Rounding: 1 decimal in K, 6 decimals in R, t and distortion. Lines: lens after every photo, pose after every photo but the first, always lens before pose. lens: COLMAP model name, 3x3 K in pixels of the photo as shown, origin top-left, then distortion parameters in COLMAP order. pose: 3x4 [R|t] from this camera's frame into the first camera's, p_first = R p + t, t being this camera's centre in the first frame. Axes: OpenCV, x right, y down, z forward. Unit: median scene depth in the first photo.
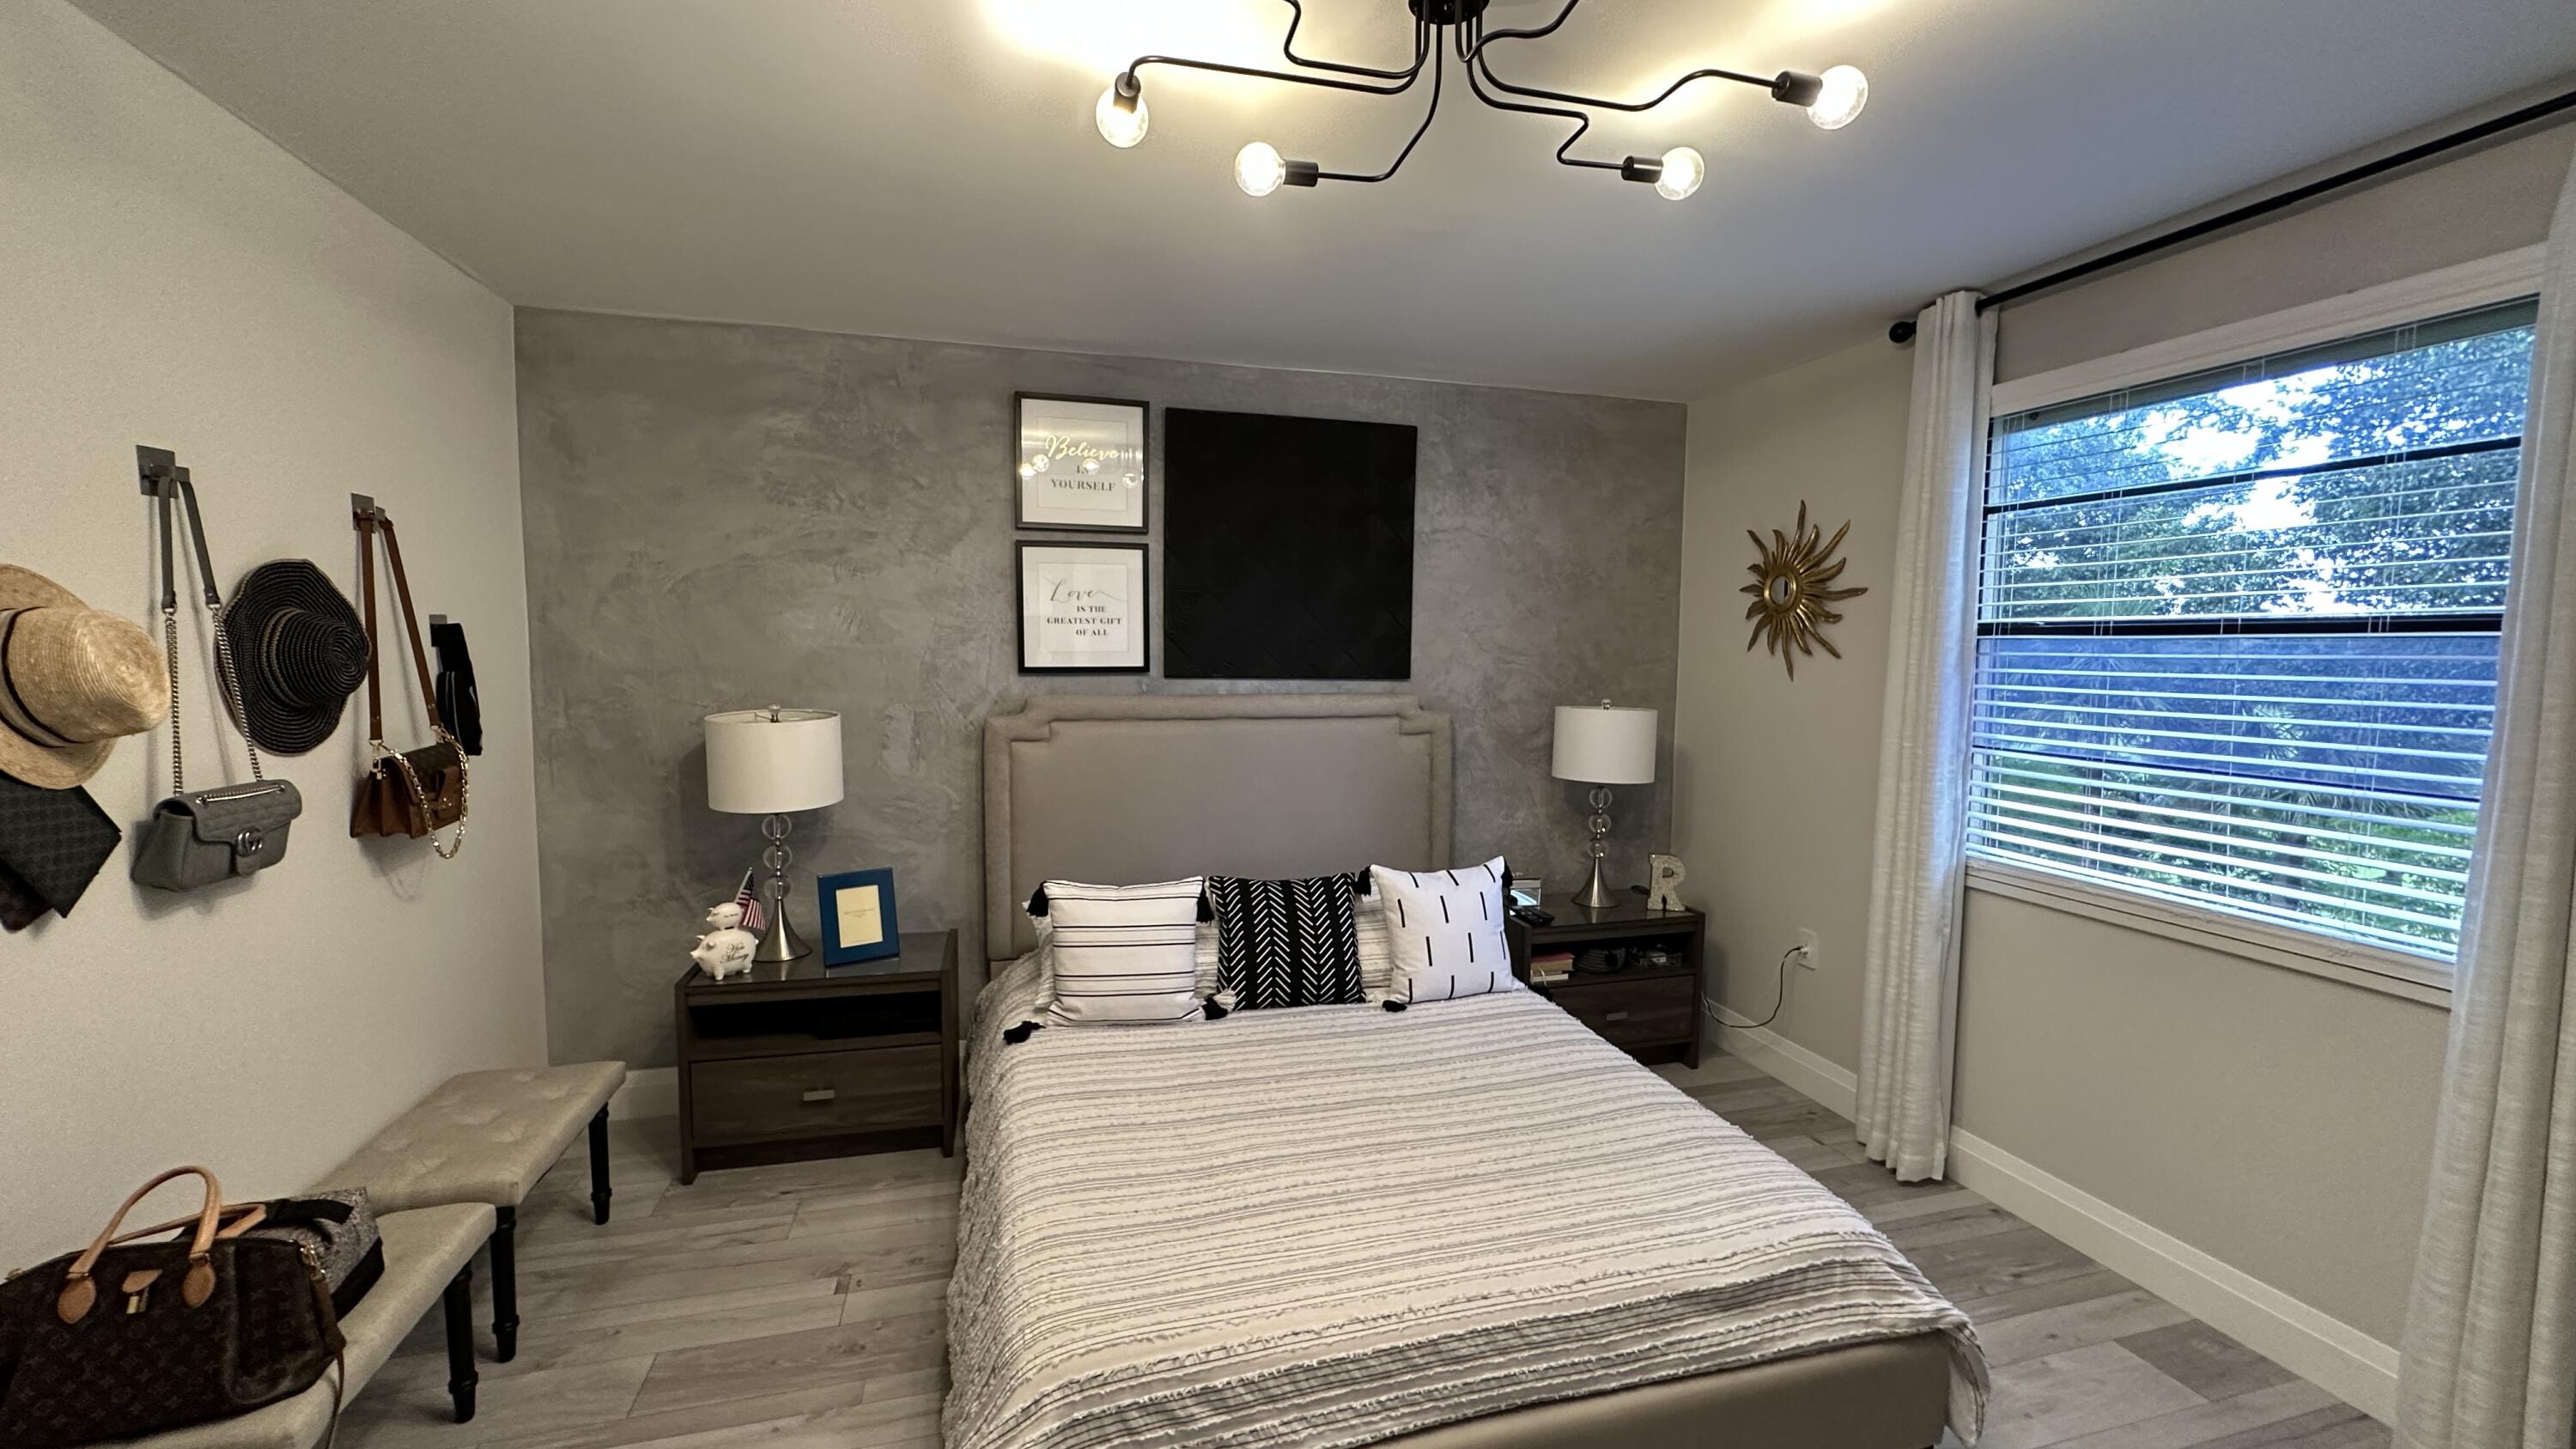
lens RADIAL K [[1025.9, 0, 1290.5], [0, 1025.9, 721.2], [0, 0, 1]] dist [-0.001621, 0.000651]
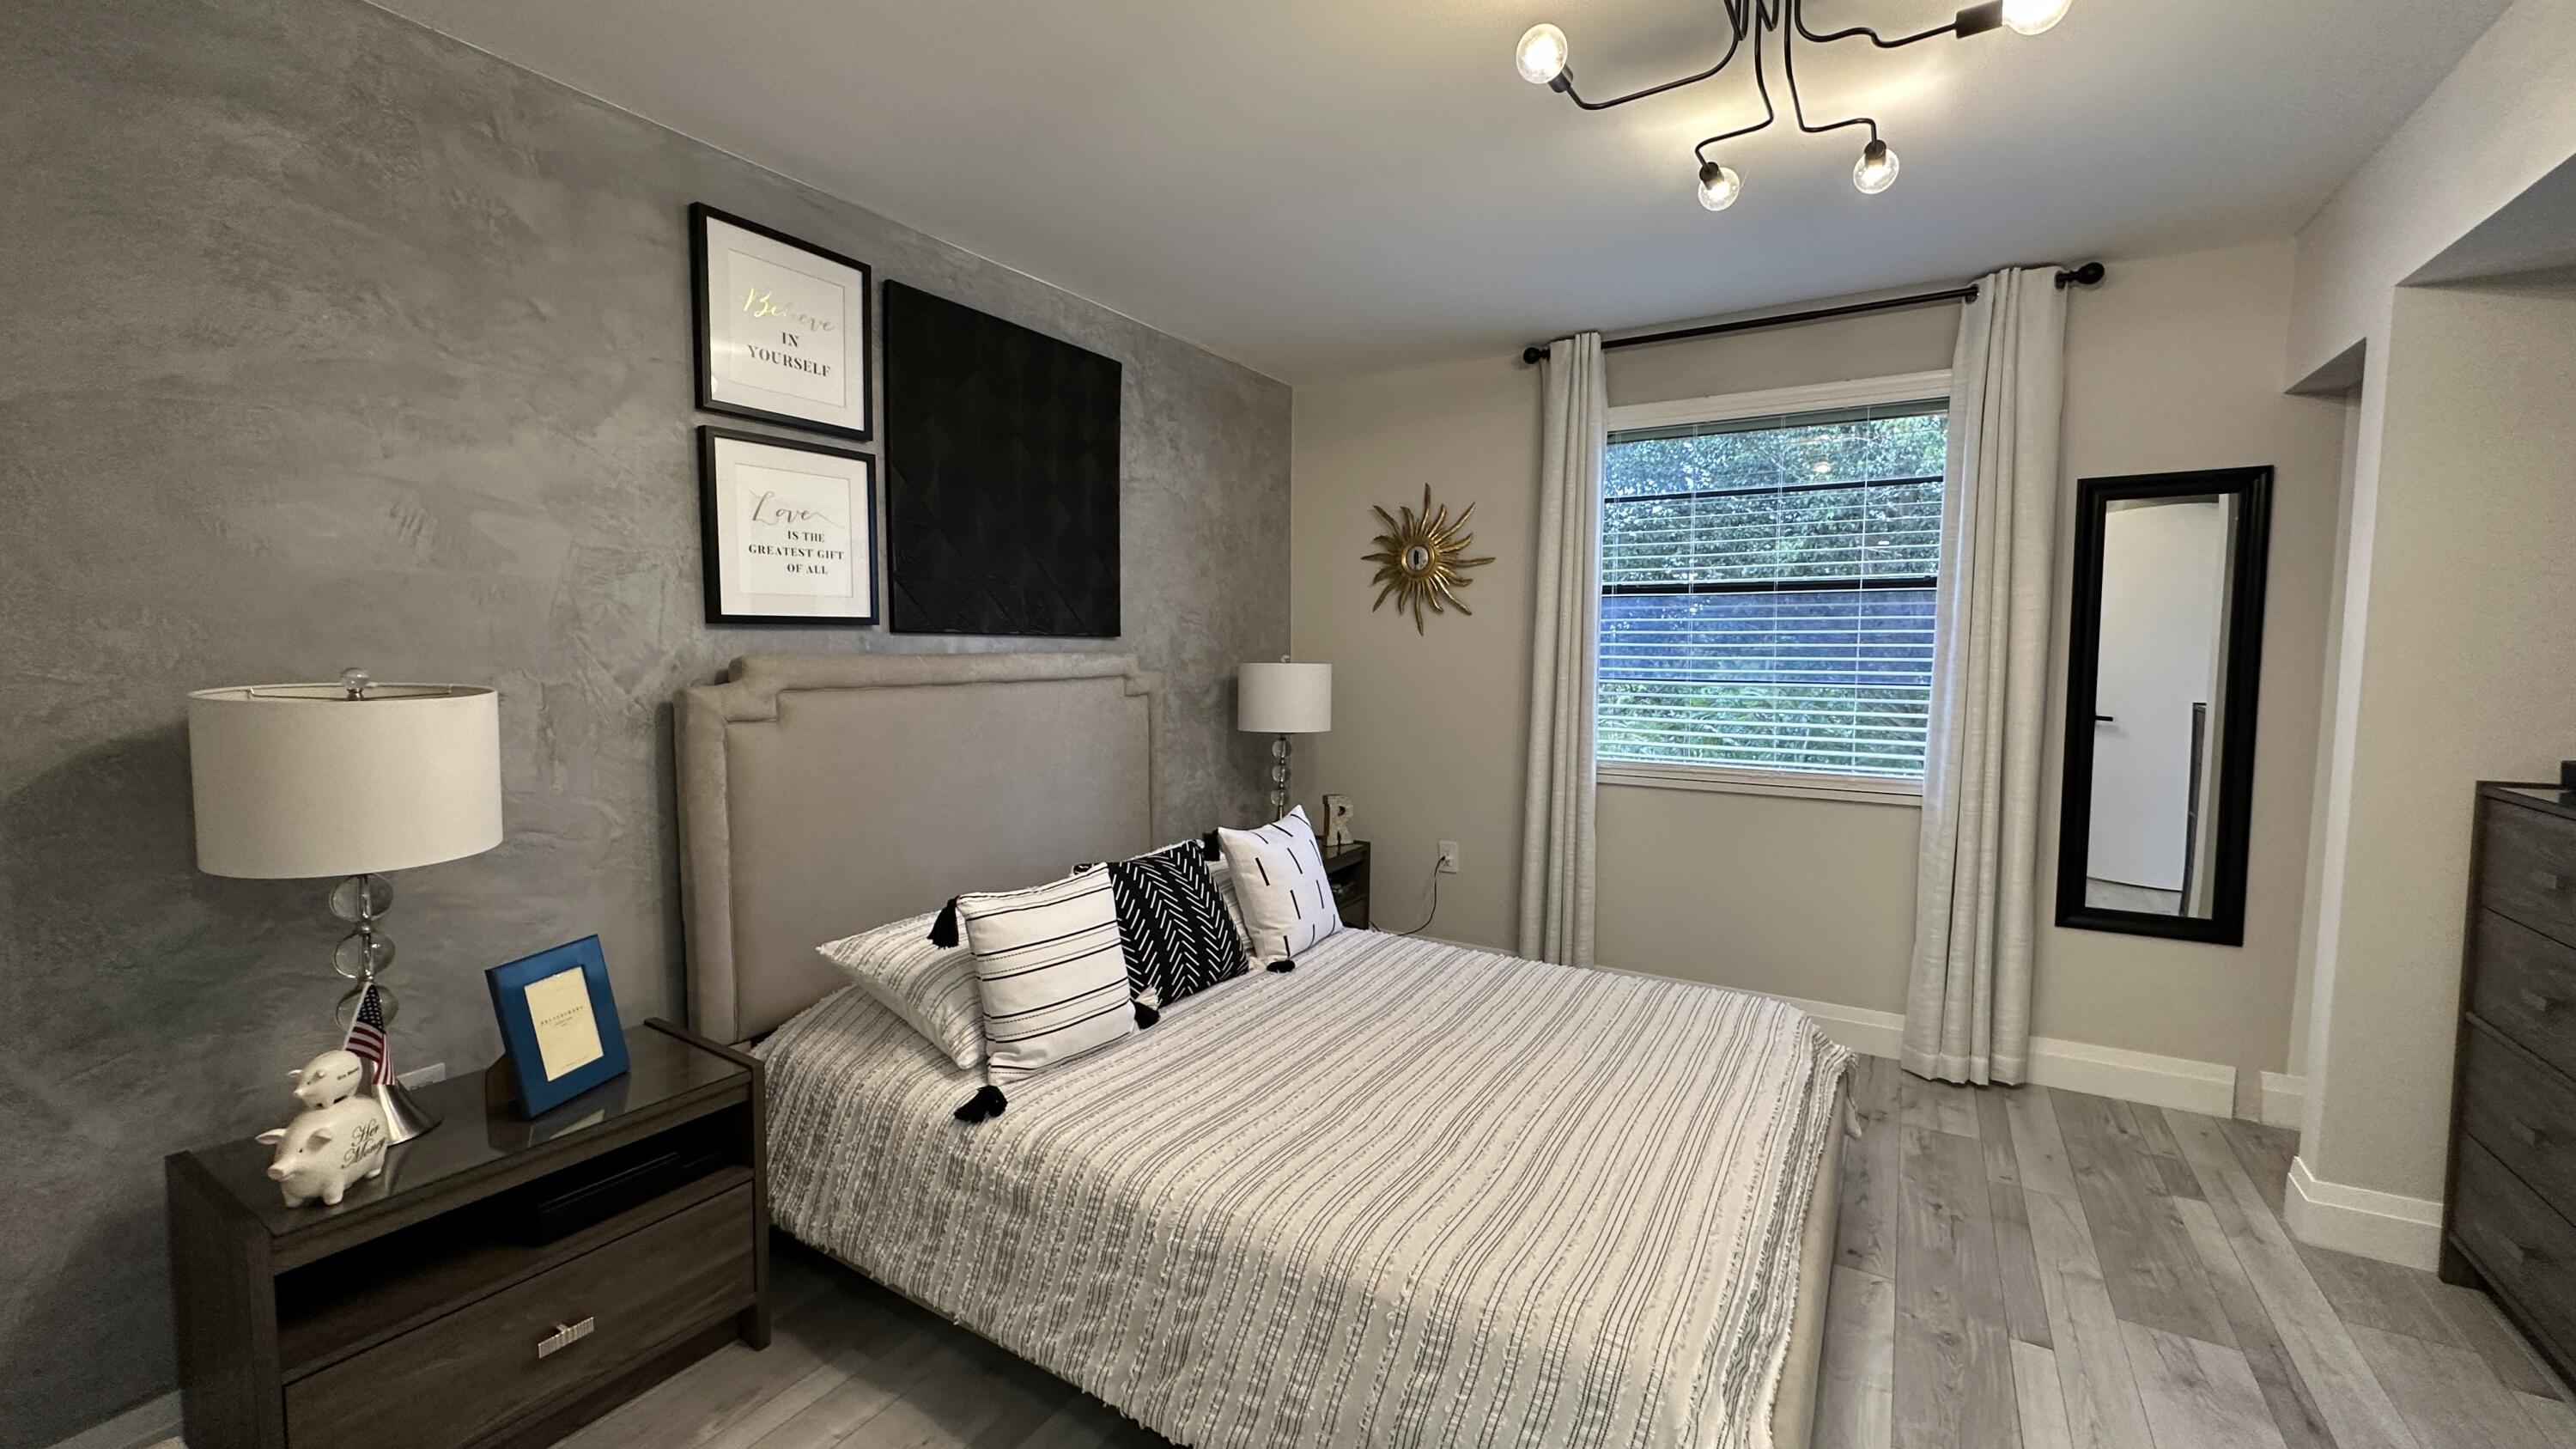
lens RADIAL K [[1025.9, 0, 1290.5], [0, 1025.9, 721.2], [0, 0, 1]] dist [-0.001621, 0.000651]
pose [[0.730392, -0.058157, 0.680547, -0.458880], [0.053588, 0.998176, 0.027788, 0.019318], [-0.680922, 0.016173, 0.732177, 0.248752]]
